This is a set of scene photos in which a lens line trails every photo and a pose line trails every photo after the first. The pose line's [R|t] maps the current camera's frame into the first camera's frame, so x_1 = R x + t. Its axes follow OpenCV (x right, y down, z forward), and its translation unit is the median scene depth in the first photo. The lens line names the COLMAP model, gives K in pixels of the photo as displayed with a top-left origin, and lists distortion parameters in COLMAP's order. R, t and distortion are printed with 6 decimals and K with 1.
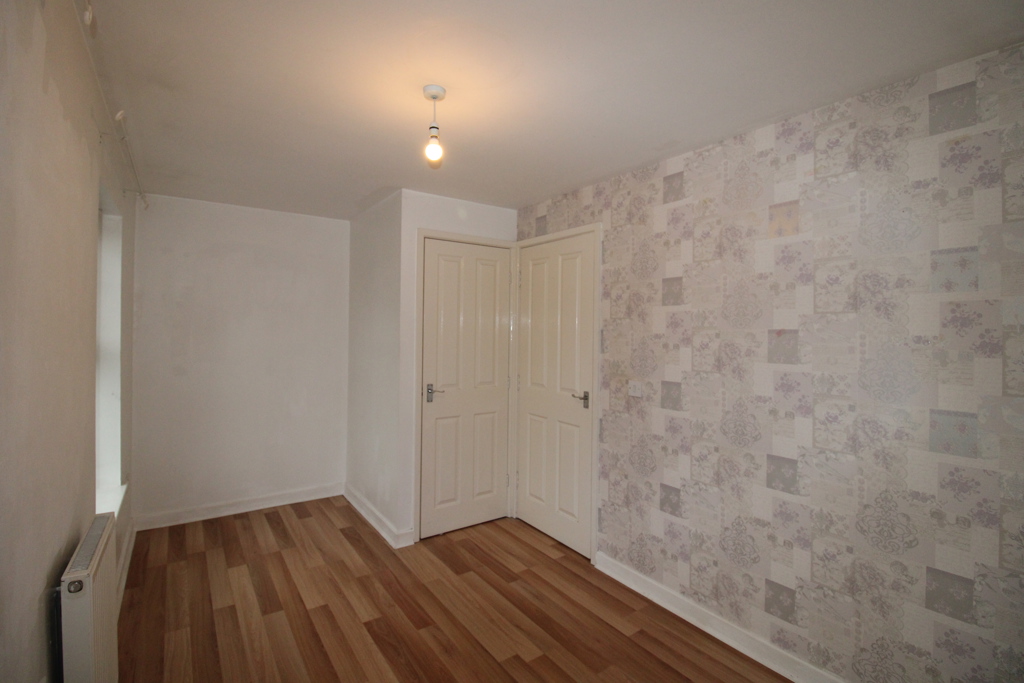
lens RADIAL K [[474.5, 0, 513.4], [0, 474.5, 327.4], [0, 0, 1]] dist [0.001807, -0.012227]
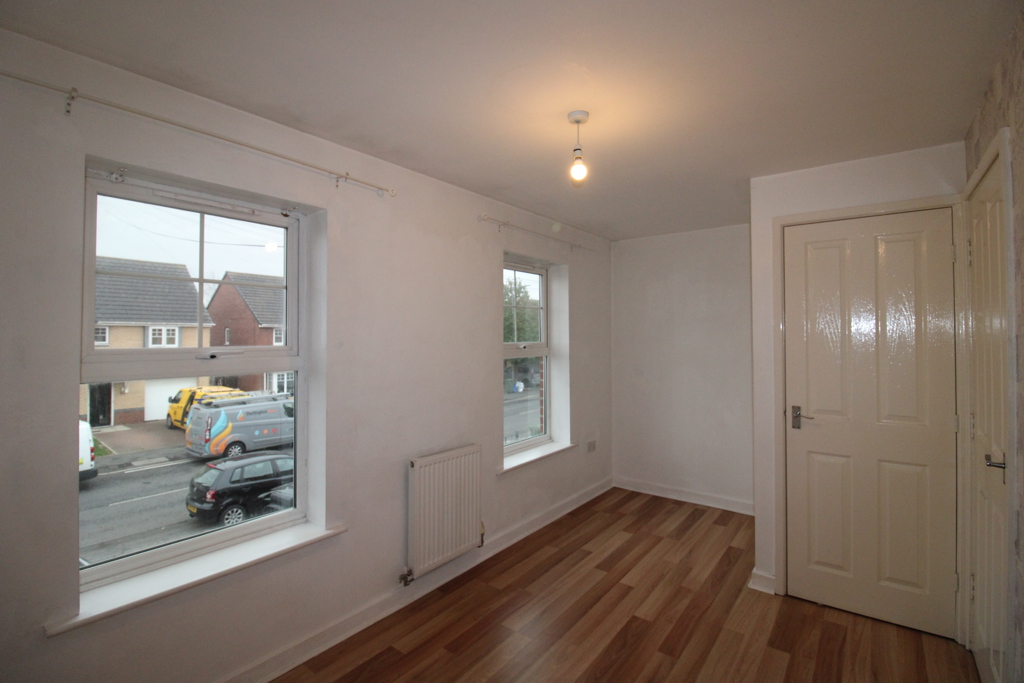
lens RADIAL K [[474.5, 0, 513.4], [0, 474.5, 327.4], [0, 0, 1]] dist [0.001807, -0.012227]
pose [[0.296884, -0.030777, -0.954417, 0.486294], [0.006126, 0.999521, -0.030326, 0.008479], [0.954894, 0.003157, 0.296930, 0.327355]]
